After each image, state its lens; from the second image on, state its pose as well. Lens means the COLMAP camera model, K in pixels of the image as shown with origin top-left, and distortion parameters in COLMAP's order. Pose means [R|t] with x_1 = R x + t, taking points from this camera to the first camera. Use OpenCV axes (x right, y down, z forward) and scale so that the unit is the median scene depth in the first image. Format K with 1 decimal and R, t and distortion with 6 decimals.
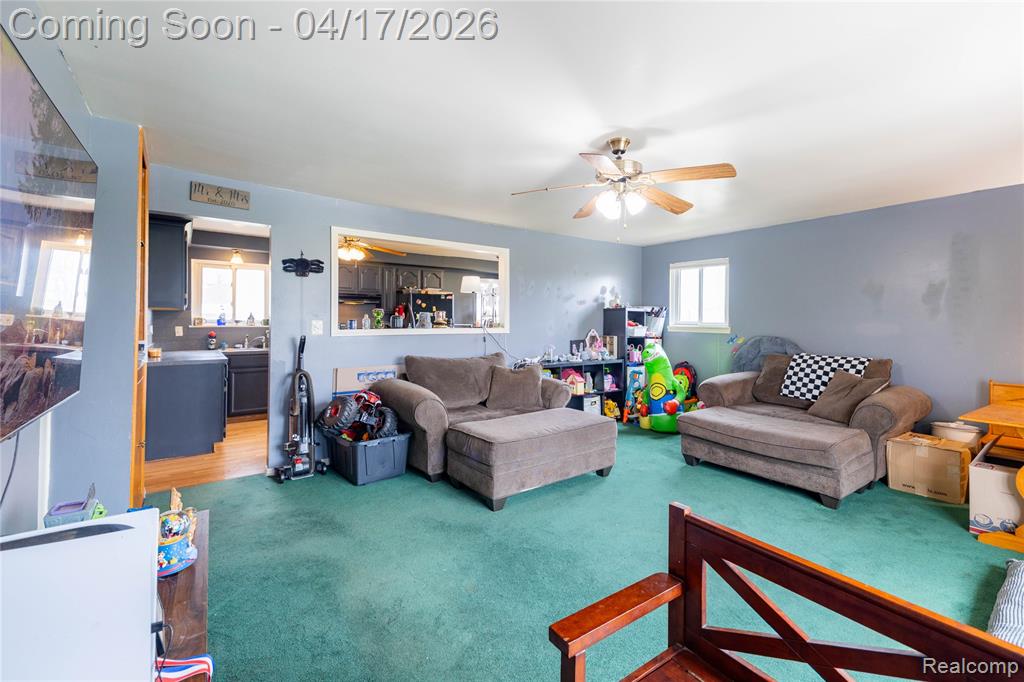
lens RADIAL K [[435.0, 0, 525.6], [0, 435.0, 322.1], [0, 0, 1]] dist [0.001883, 0.000278]
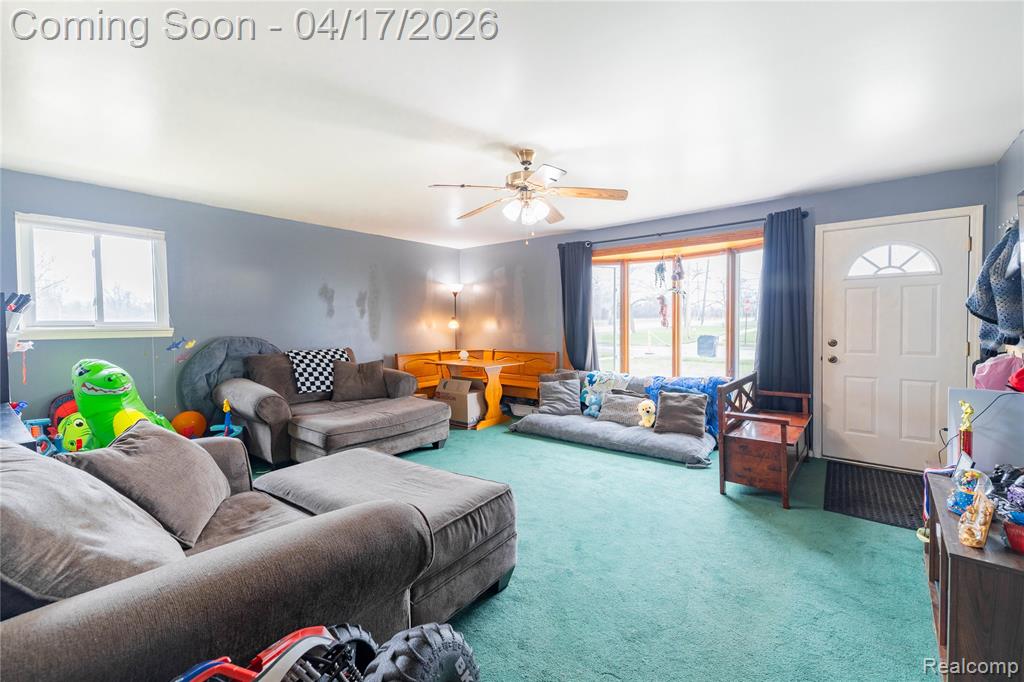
lens RADIAL K [[419.3, 0, 527.7], [0, 419.3, 332.2], [0, 0, 1]] dist [0.031359, 0.000008]
pose [[-0.278783, -0.032261, 0.959812, -0.403493], [0.010374, 0.999276, 0.036601, -0.001713], [-0.960298, 0.020161, -0.278247, 0.639261]]
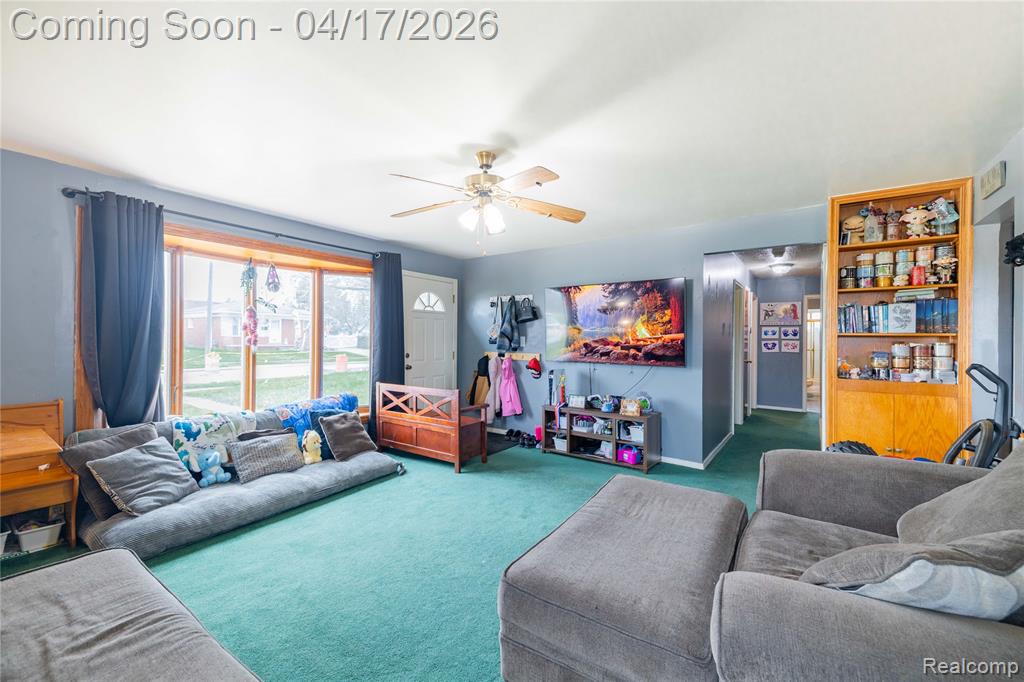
lens RADIAL K [[416.4, 0, 512.0], [0, 416.4, 341.0], [0, 0, 1]] dist [0.060146, -0.024005]
pose [[-0.947702, -0.015414, -0.318785, 0.228884], [-0.019816, 0.999748, 0.010568, -0.001890], [0.318541, 0.016332, -0.947768, 0.962187]]
